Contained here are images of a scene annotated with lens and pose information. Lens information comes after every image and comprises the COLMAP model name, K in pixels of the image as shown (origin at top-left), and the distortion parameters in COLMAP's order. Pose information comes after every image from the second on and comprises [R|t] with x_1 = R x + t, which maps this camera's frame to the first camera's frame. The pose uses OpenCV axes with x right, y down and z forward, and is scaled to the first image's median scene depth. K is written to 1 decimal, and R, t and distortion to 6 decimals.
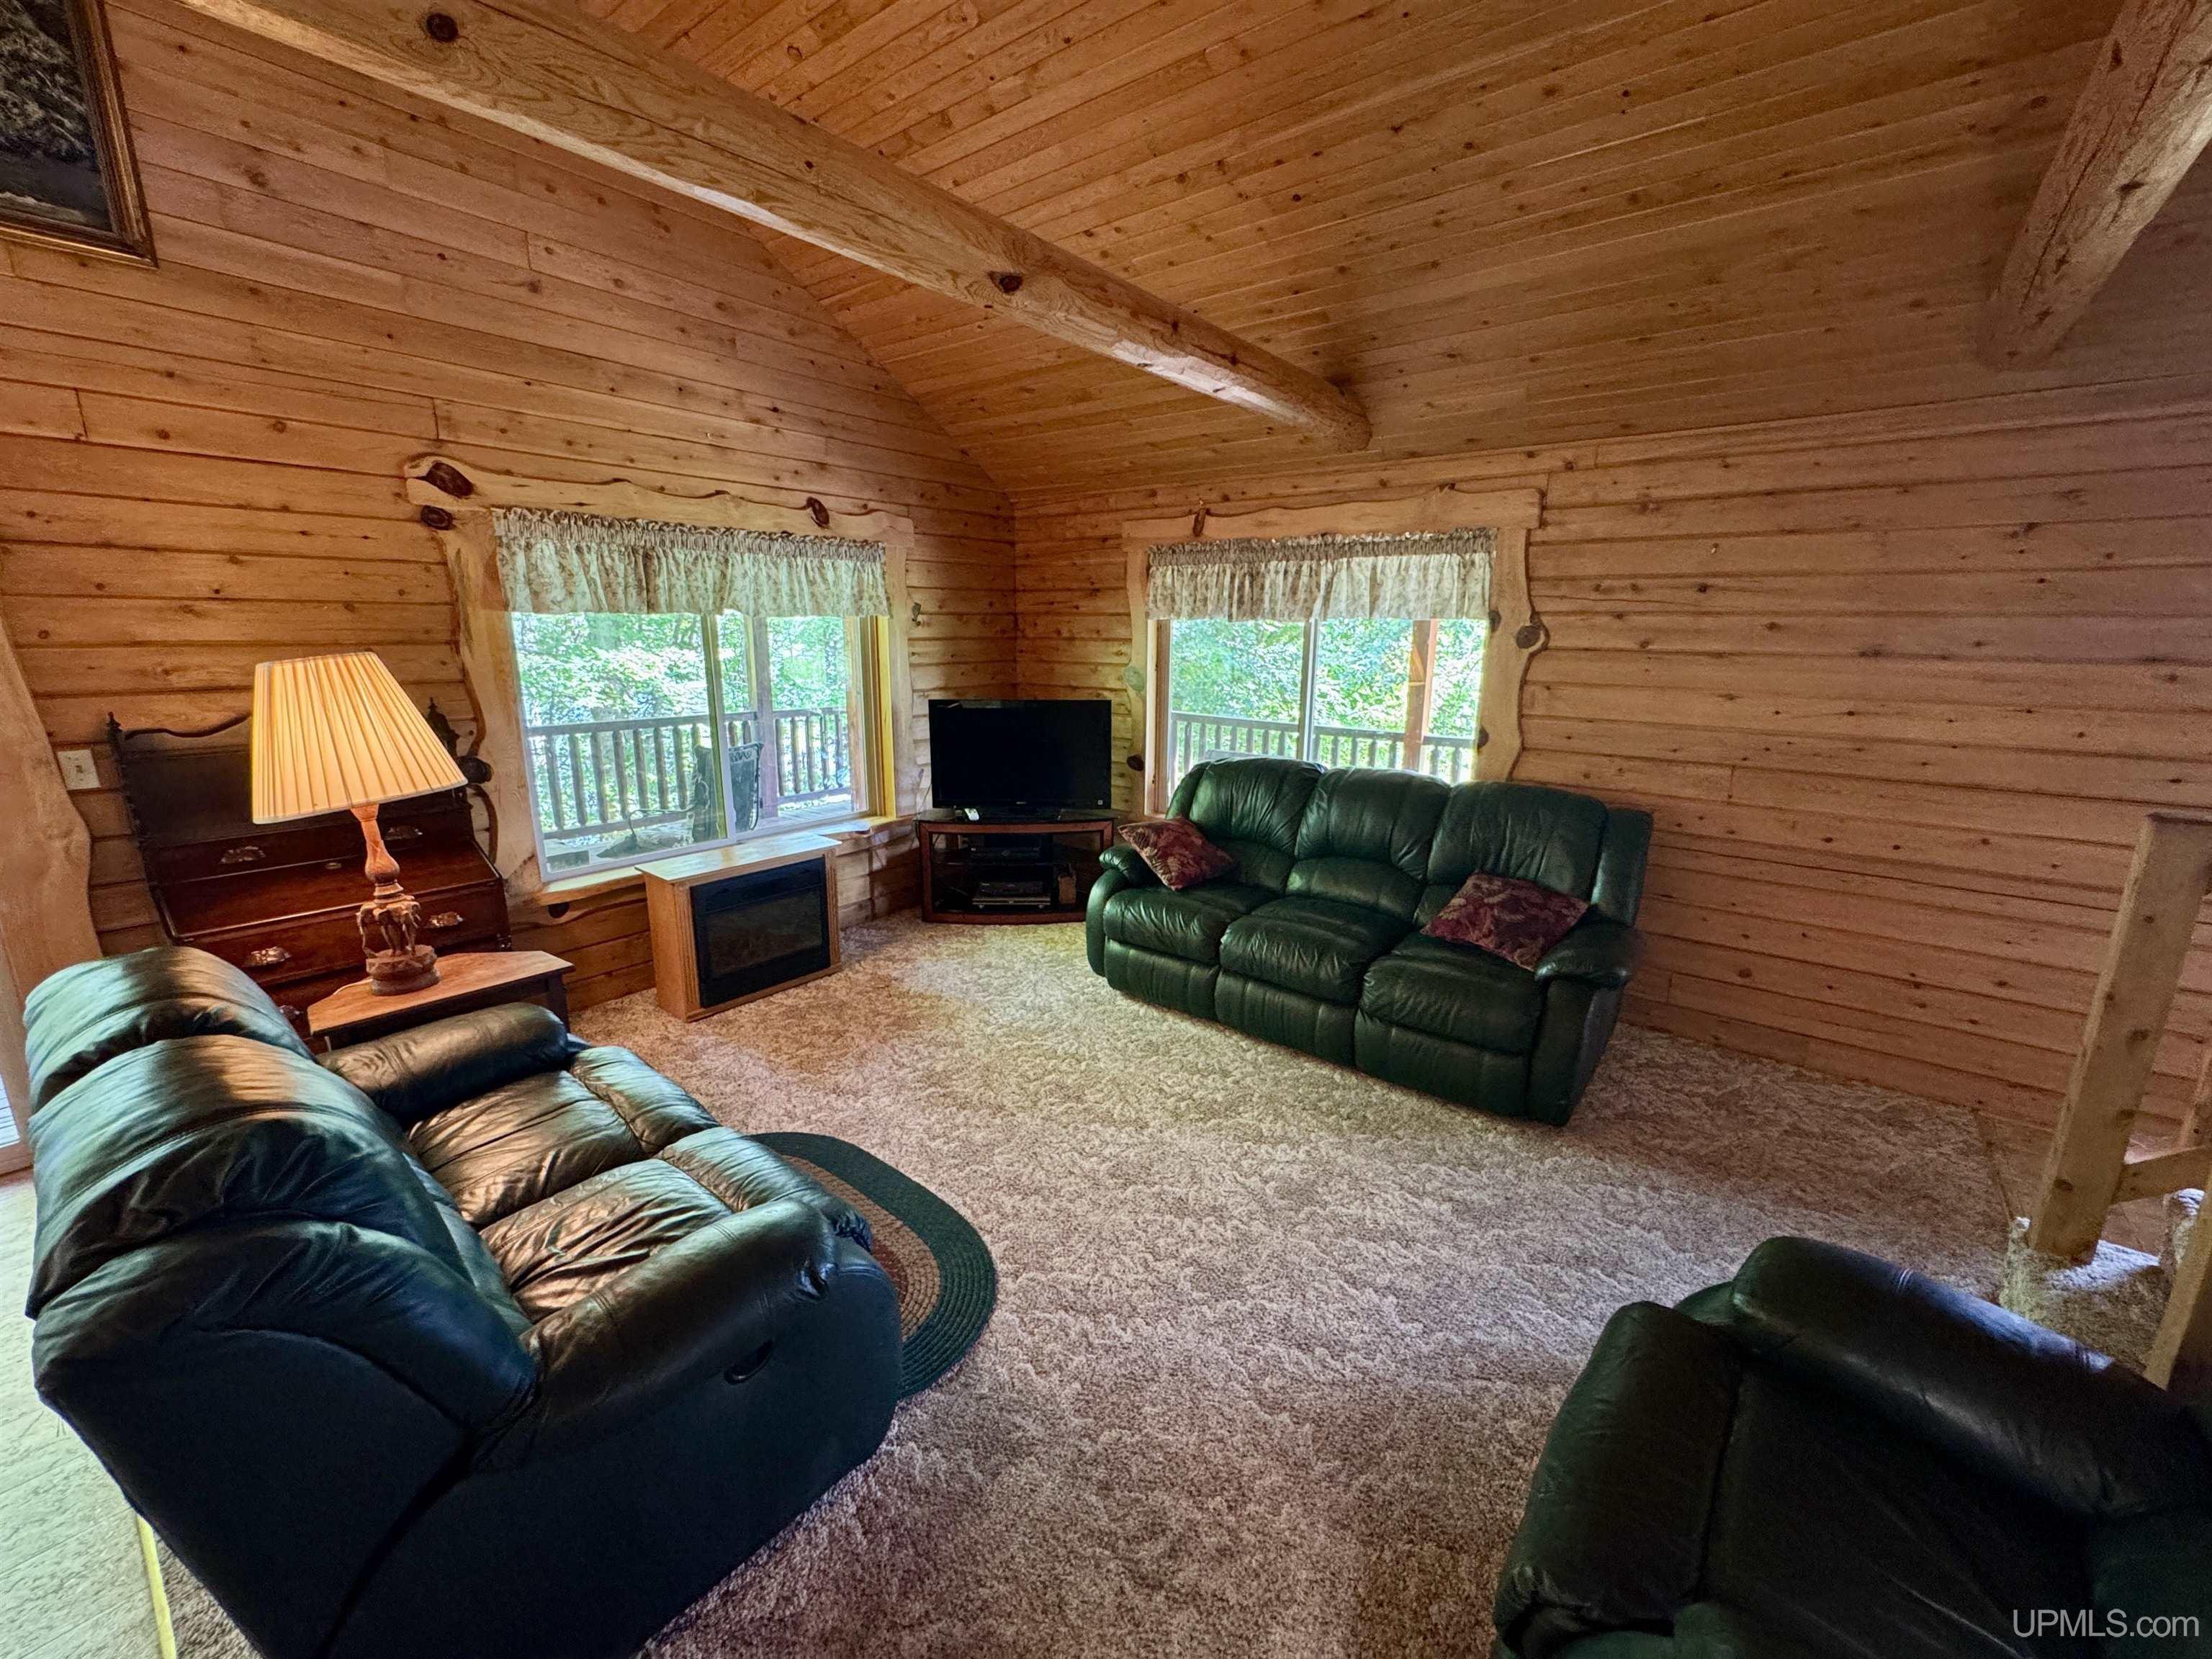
lens RADIAL K [[887.8, 0, 1106.0], [0, 887.8, 829.5], [0, 0, 1]] dist [-0.002667, -0.000229]
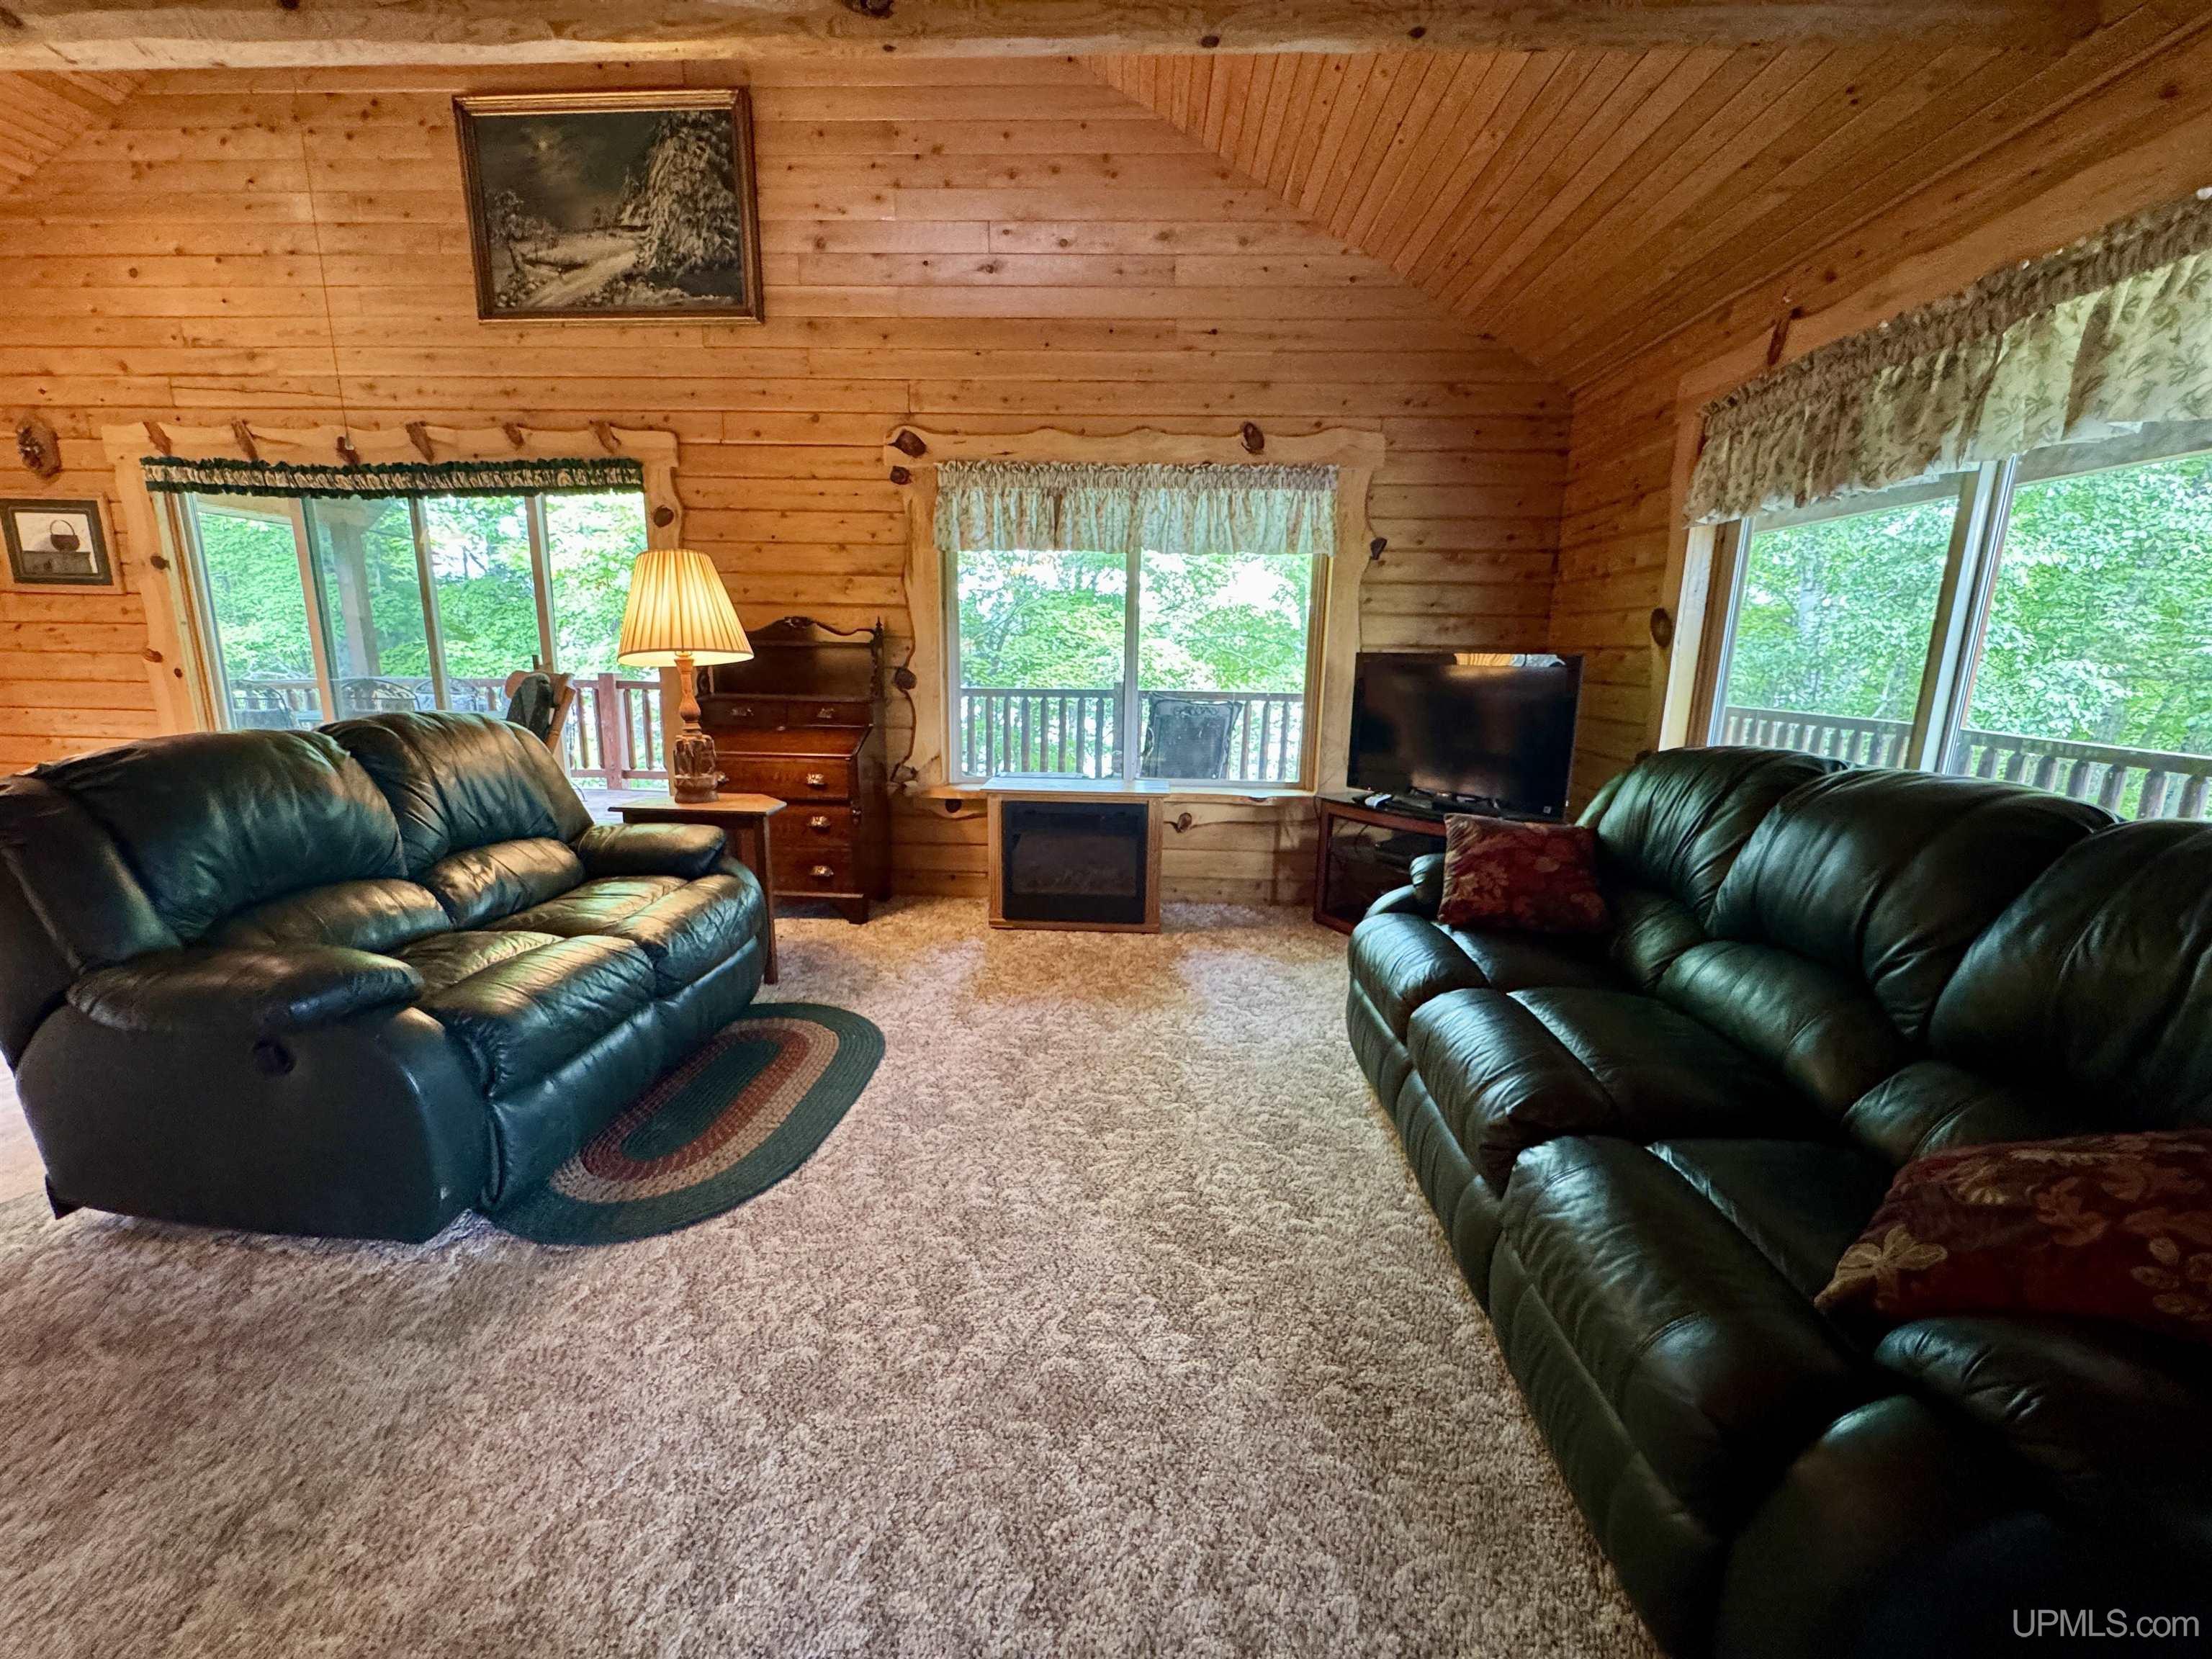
lens RADIAL K [[887.8, 0, 1106.0], [0, 887.8, 829.5], [0, 0, 1]] dist [-0.002667, -0.000229]
pose [[0.583688, 0.164421, -0.795157, 0.422030], [-0.193272, 0.979271, 0.060620, 0.009720], [0.788641, 0.118298, 0.603366, 0.431267]]
